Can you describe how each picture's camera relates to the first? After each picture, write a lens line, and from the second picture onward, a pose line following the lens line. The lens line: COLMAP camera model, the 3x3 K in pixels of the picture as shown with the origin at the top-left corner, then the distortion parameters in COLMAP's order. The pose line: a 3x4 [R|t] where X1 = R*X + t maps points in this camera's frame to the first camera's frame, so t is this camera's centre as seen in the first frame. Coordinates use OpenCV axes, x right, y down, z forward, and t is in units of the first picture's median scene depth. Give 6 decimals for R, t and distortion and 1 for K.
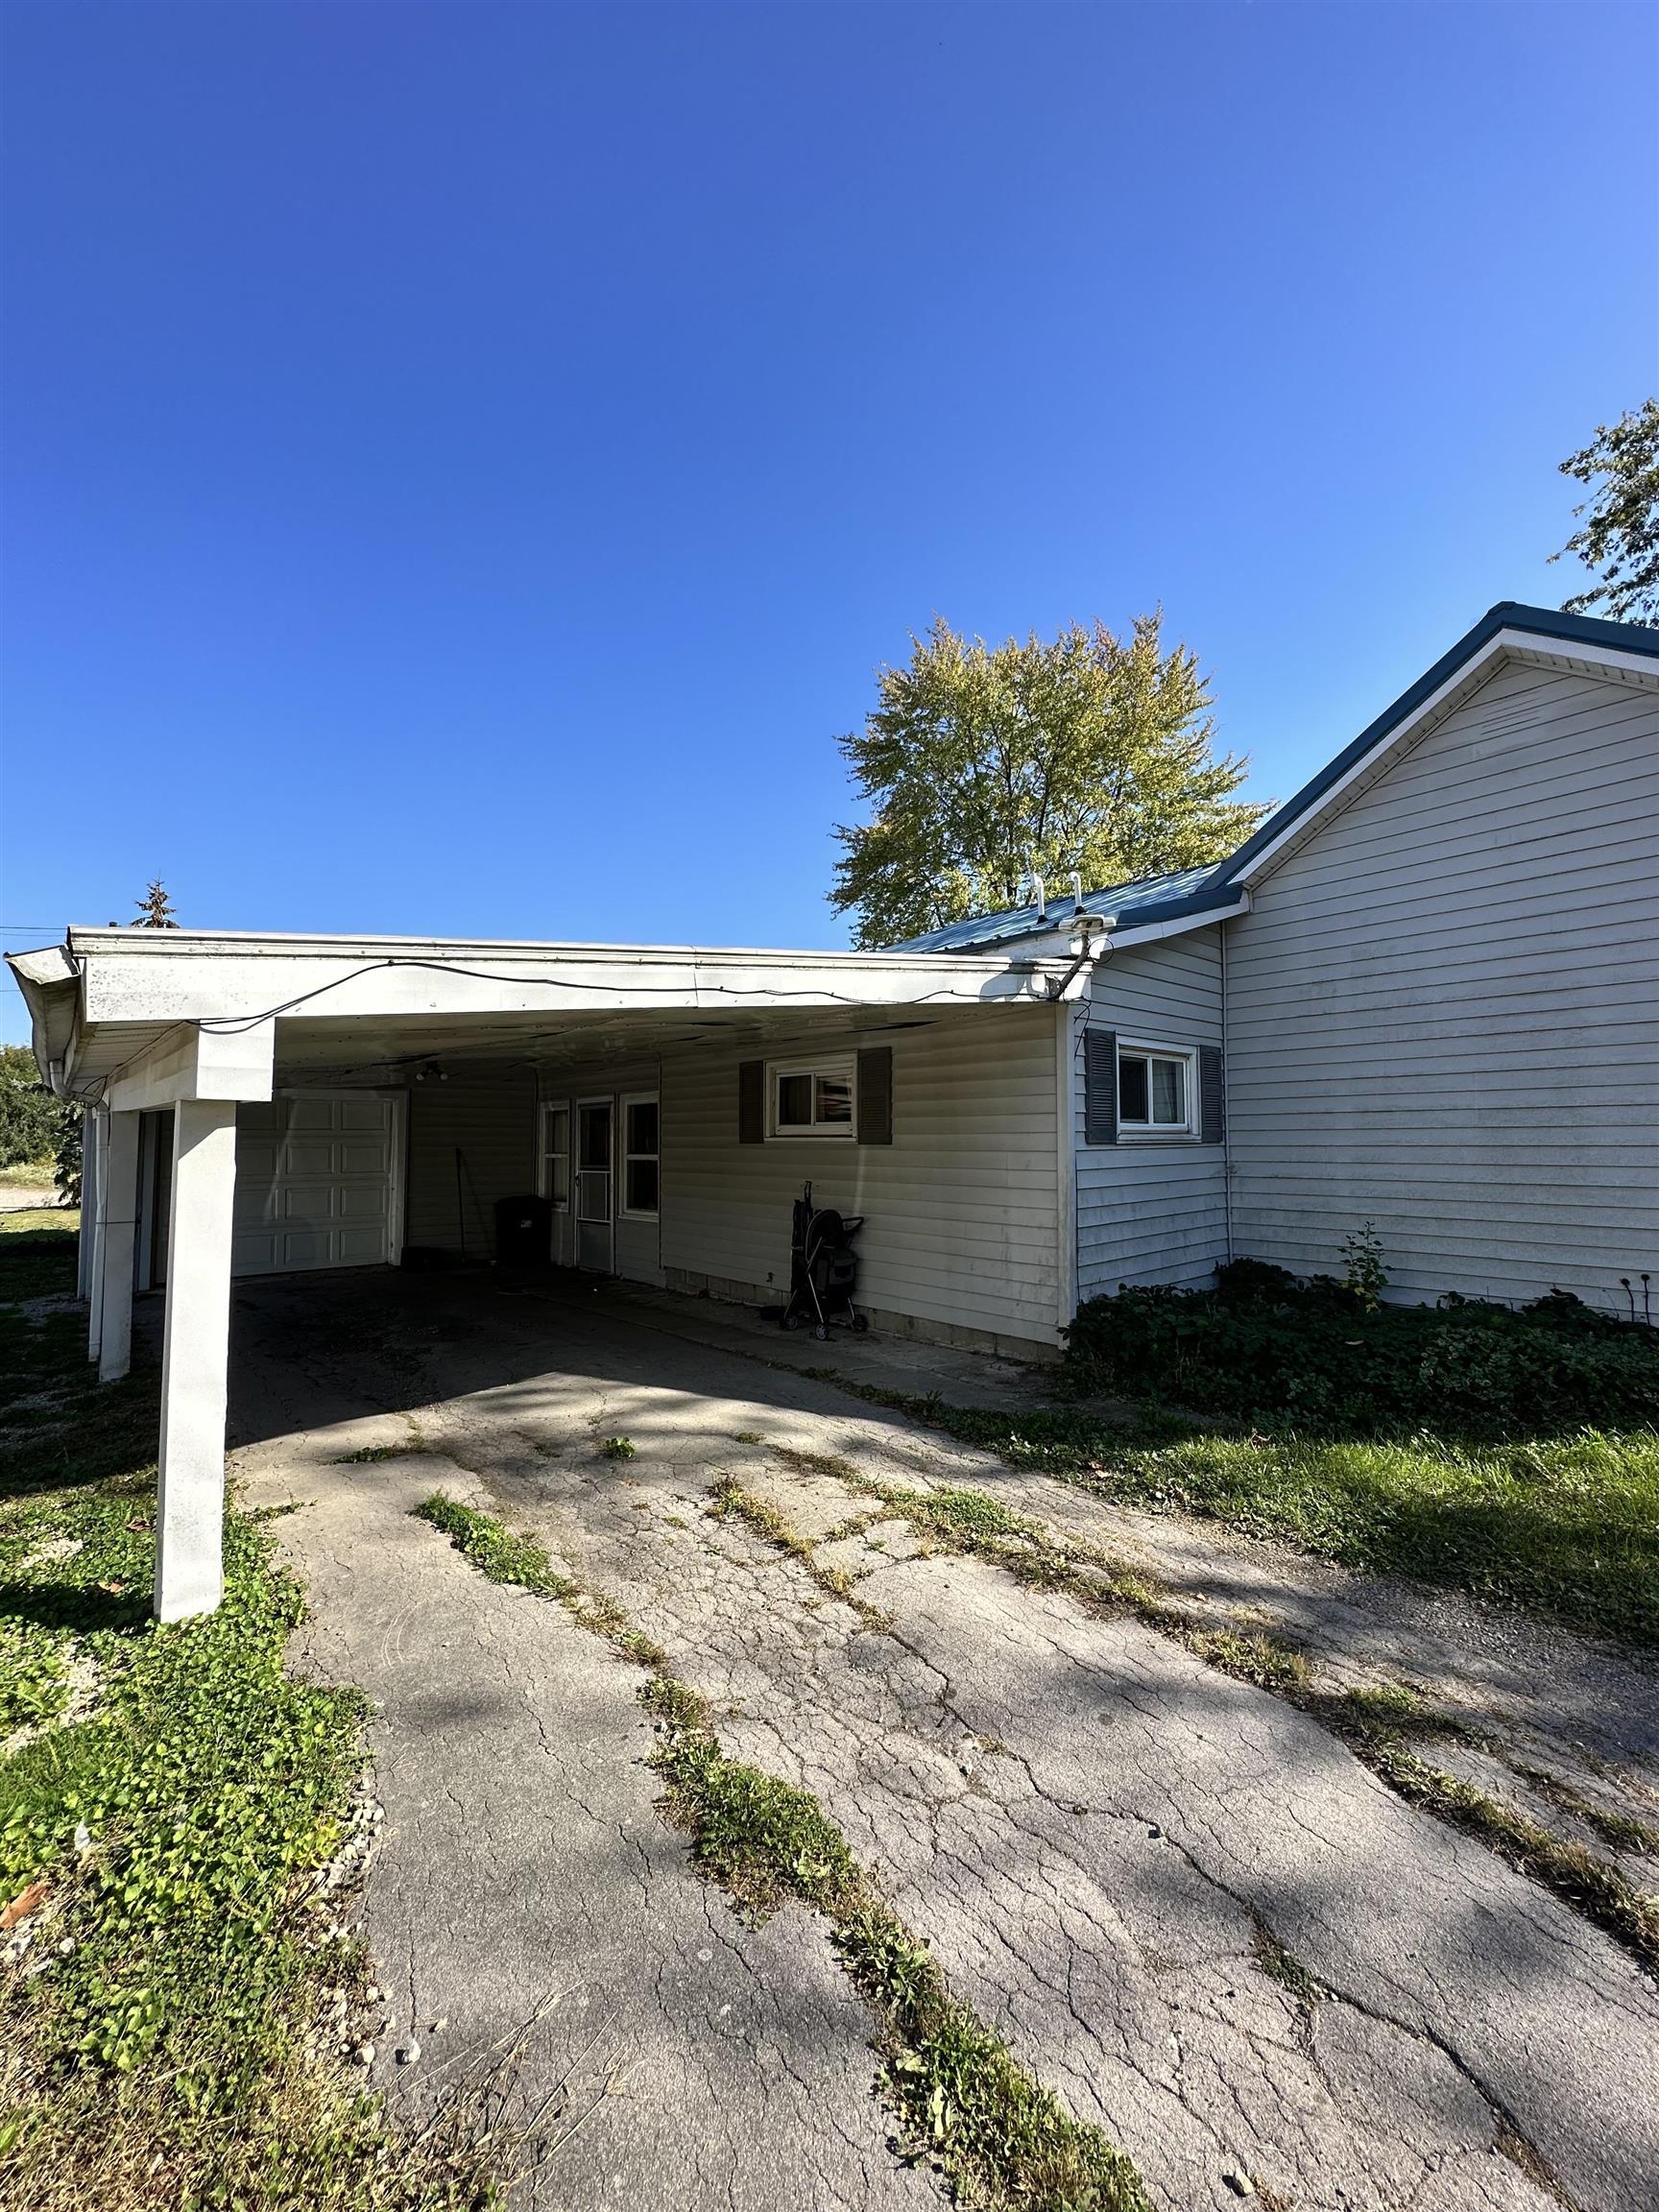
lens RADIAL K [[877.4, 0, 812.5], [0, 877.4, 1102.1], [0, 0, 1]] dist [0.004539, 0.001487]
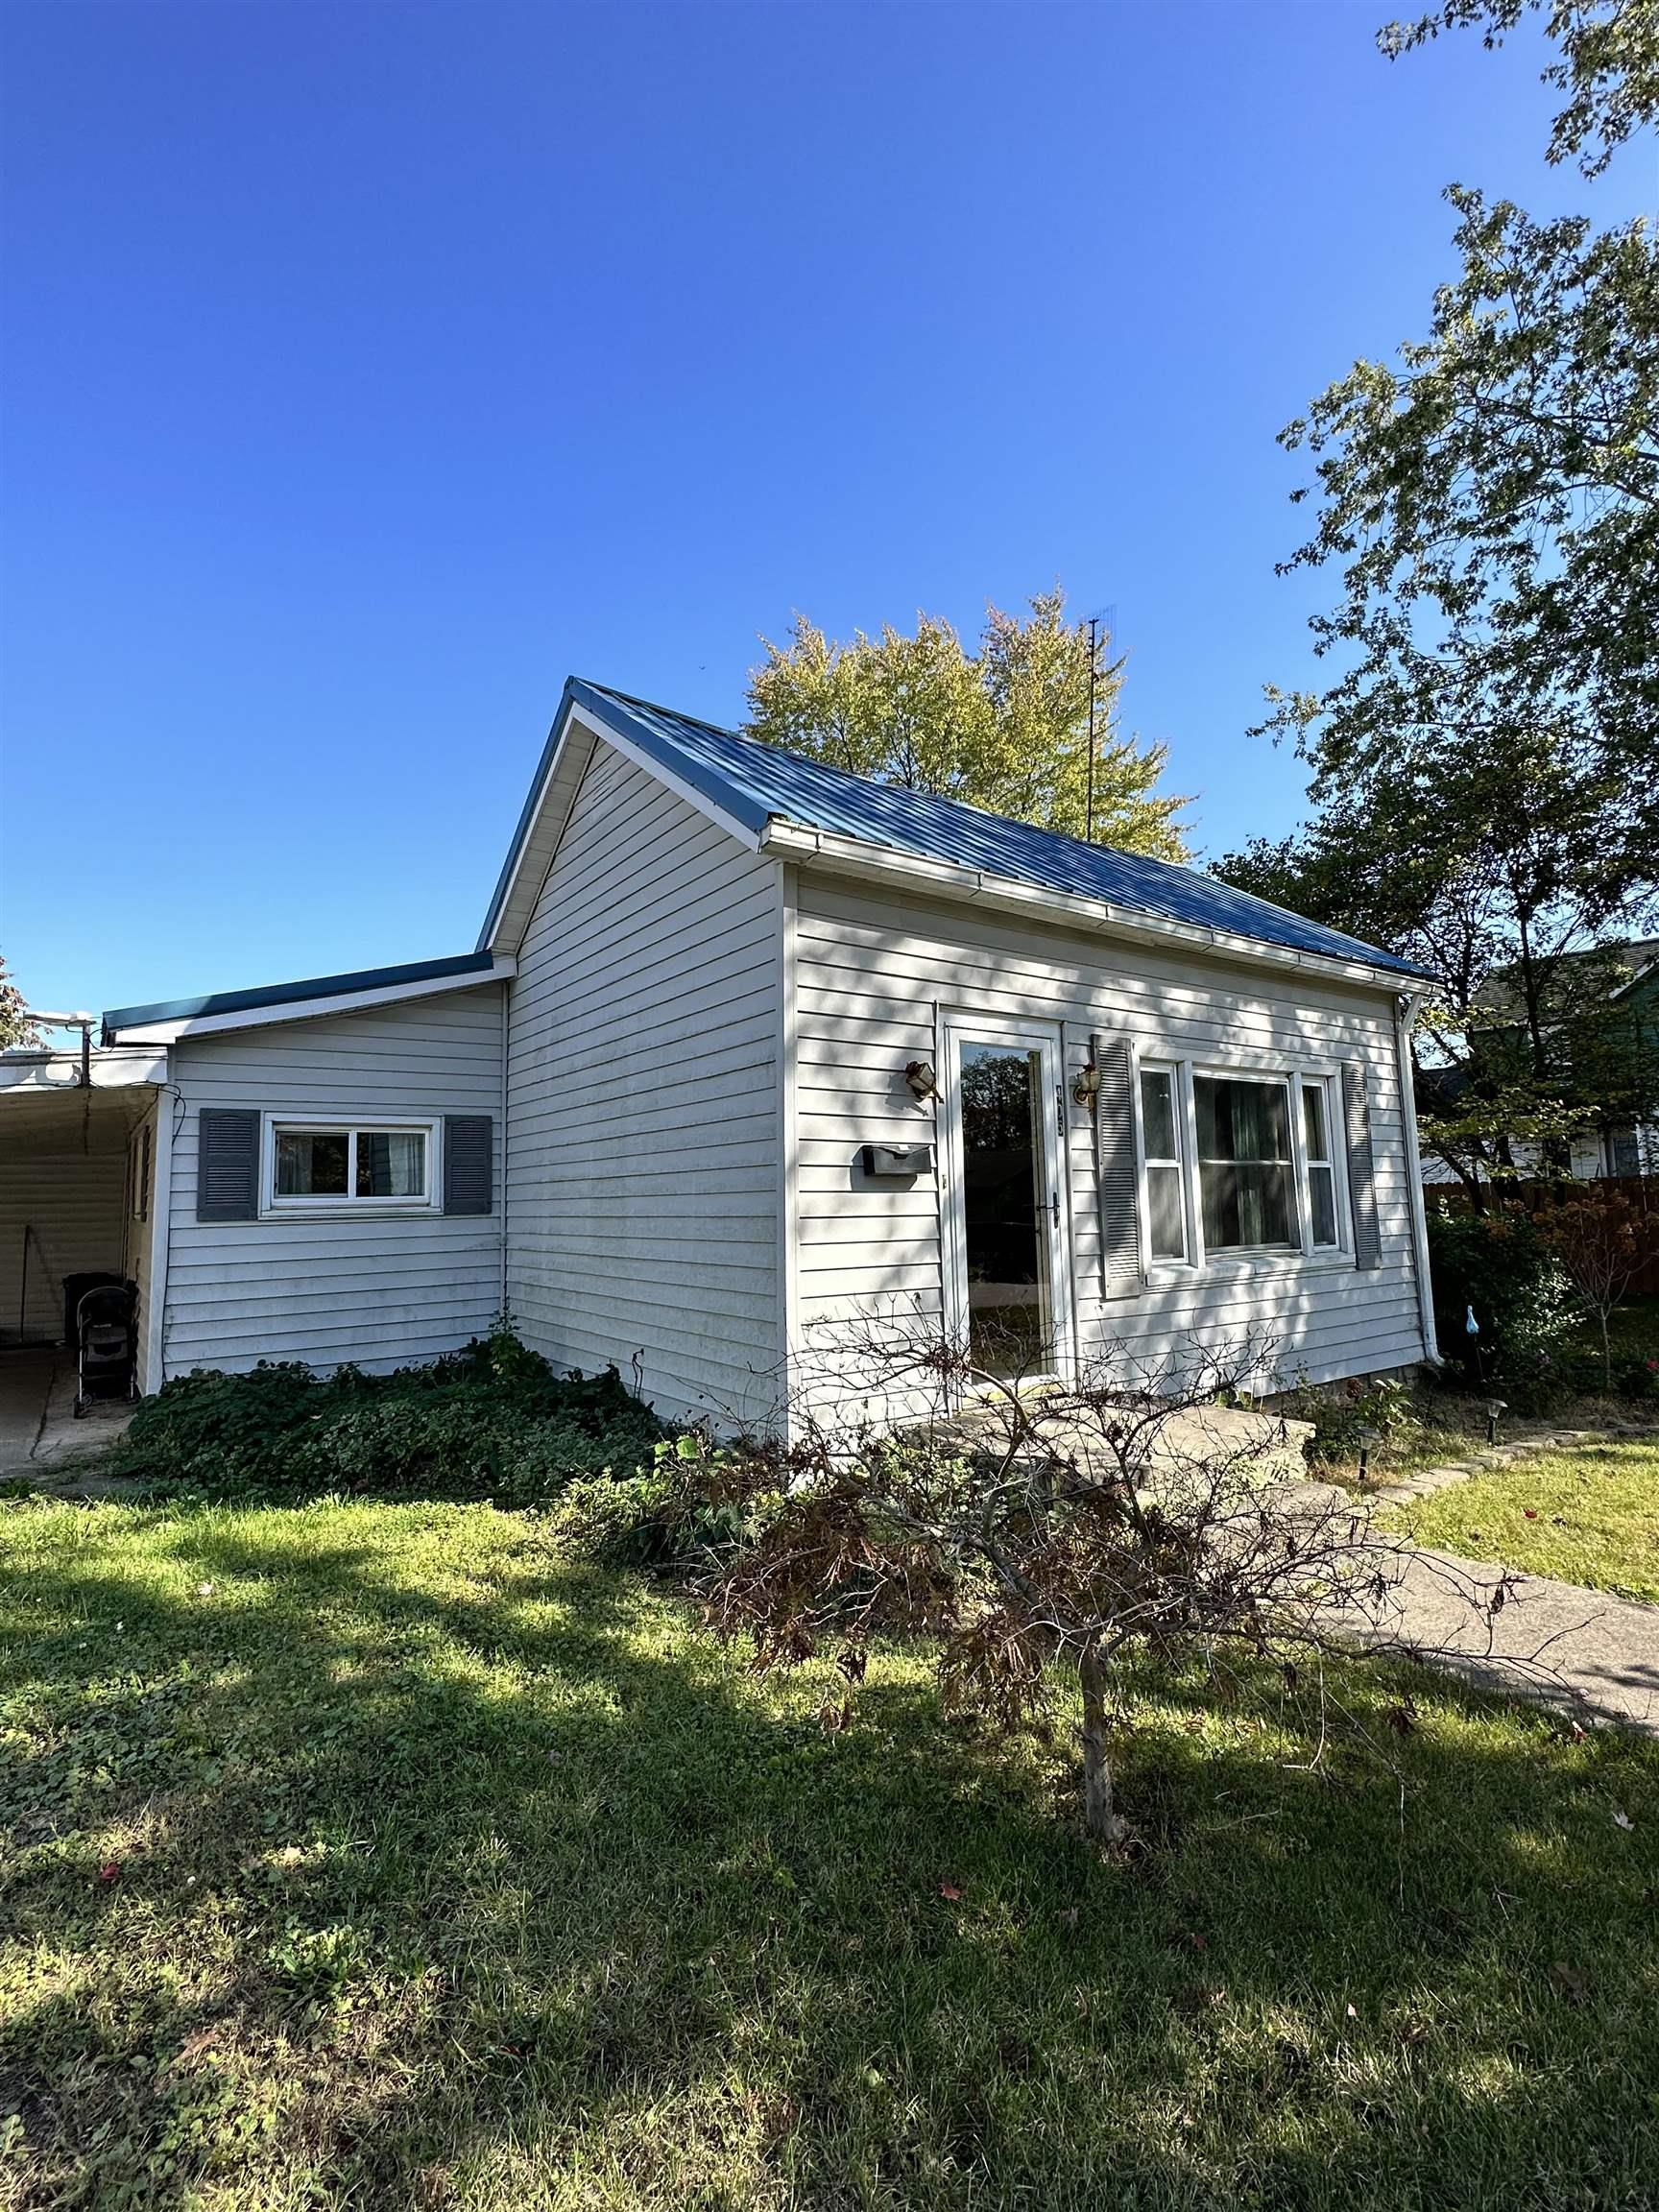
lens RADIAL K [[1038.5, 0, 819.8], [0, 1038.5, 1105.1], [0, 0, 1]] dist [-0.014464, 0.003718]
pose [[0.995276, -0.028450, -0.092828, 0.967977], [0.024269, 0.998653, -0.045863, -0.012506], [0.094008, 0.043393, 0.994625, -0.109950]]
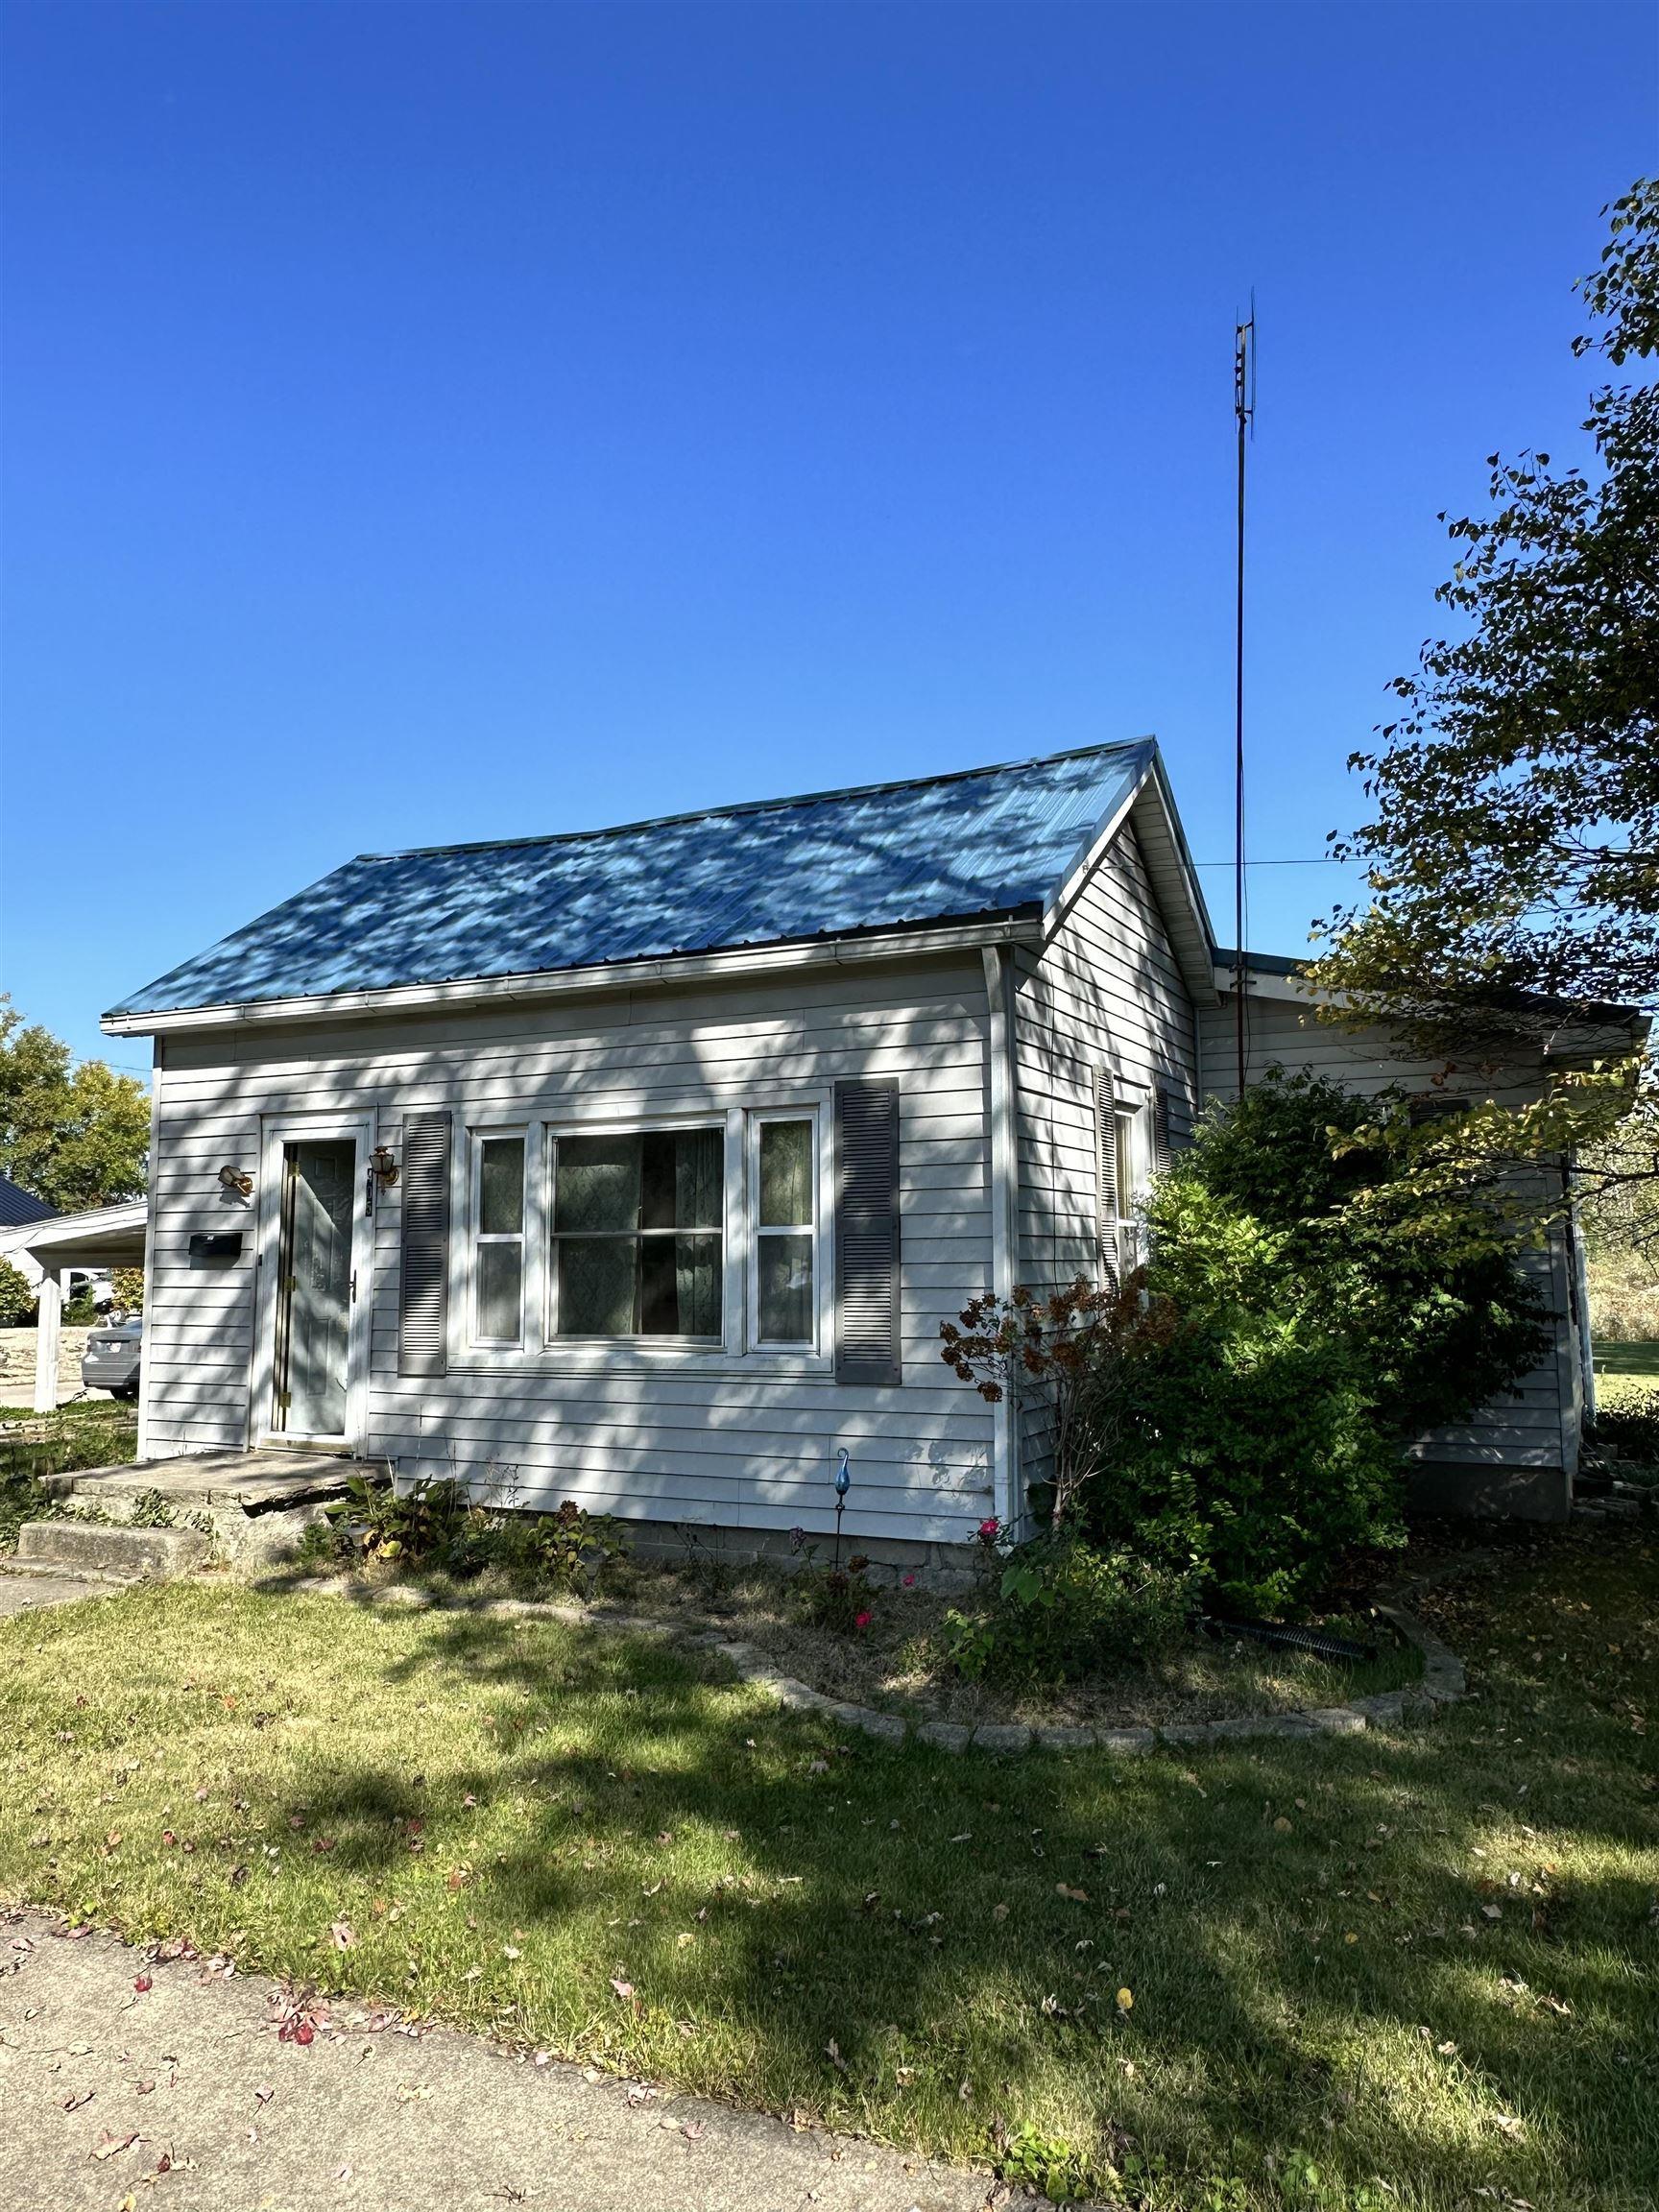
lens RADIAL K [[1483.0, 0, 816.8], [0, 1483.0, 1084.9], [0, 0, 1]] dist [0.018929, -0.003529]
pose [[0.382139, -0.117300, -0.916630, 2.484343], [0.056418, 0.993022, -0.103555, 0.023237], [0.922381, -0.012142, 0.386090, 0.637539]]
